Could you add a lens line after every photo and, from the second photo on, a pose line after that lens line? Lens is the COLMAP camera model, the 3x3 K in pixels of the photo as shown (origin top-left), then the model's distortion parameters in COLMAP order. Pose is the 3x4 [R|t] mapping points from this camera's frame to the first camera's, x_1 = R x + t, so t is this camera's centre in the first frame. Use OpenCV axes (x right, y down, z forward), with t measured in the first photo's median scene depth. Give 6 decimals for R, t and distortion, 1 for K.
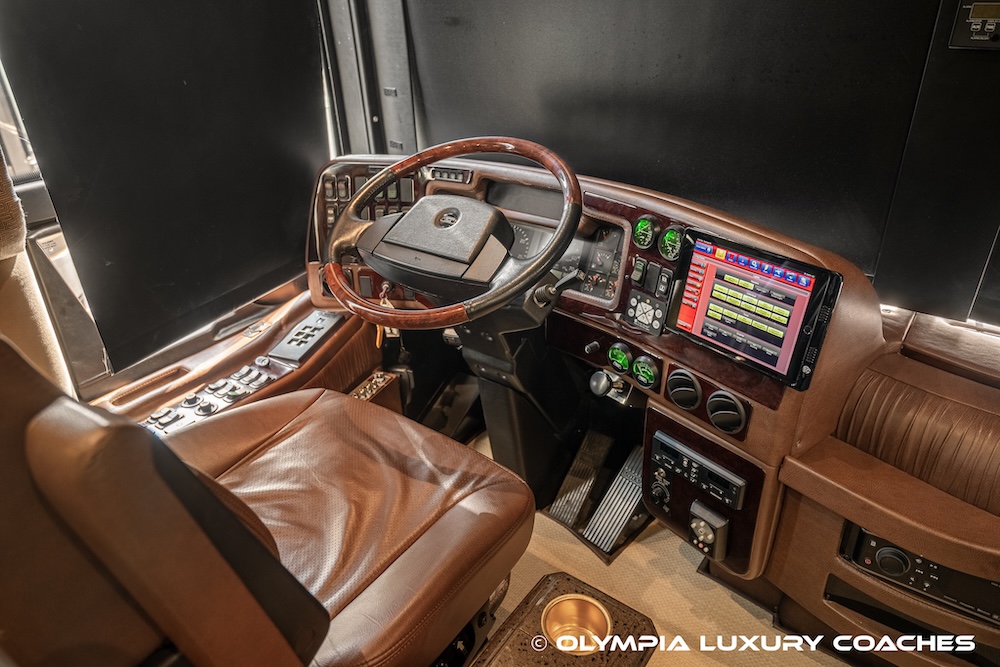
lens RADIAL K [[667.3, 0, 500.3], [0, 667.3, 294.4], [0, 0, 1]] dist [-0.002531, -0.001353]
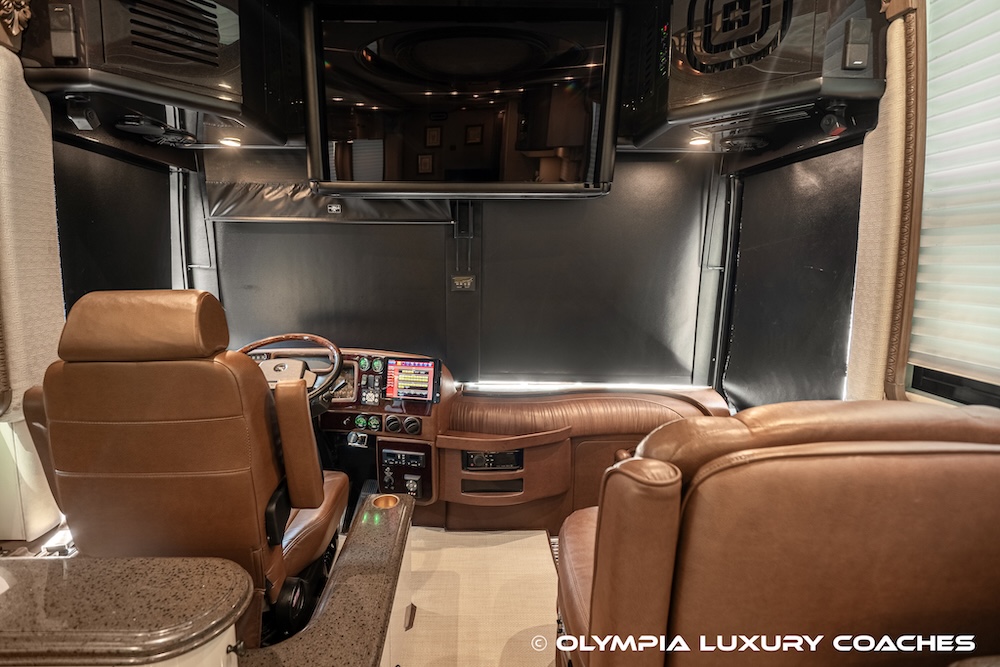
lens RADIAL K [[487.5, 0, 497.4], [0, 487.5, 295.1], [0, 0, 1]] dist [-0.000957, -0.000046]
pose [[0.768736, -0.026486, 0.639018, -0.554766], [0.263839, 0.923296, -0.279129, 0.306554], [-0.582610, 0.383174, 0.716759, -0.671149]]
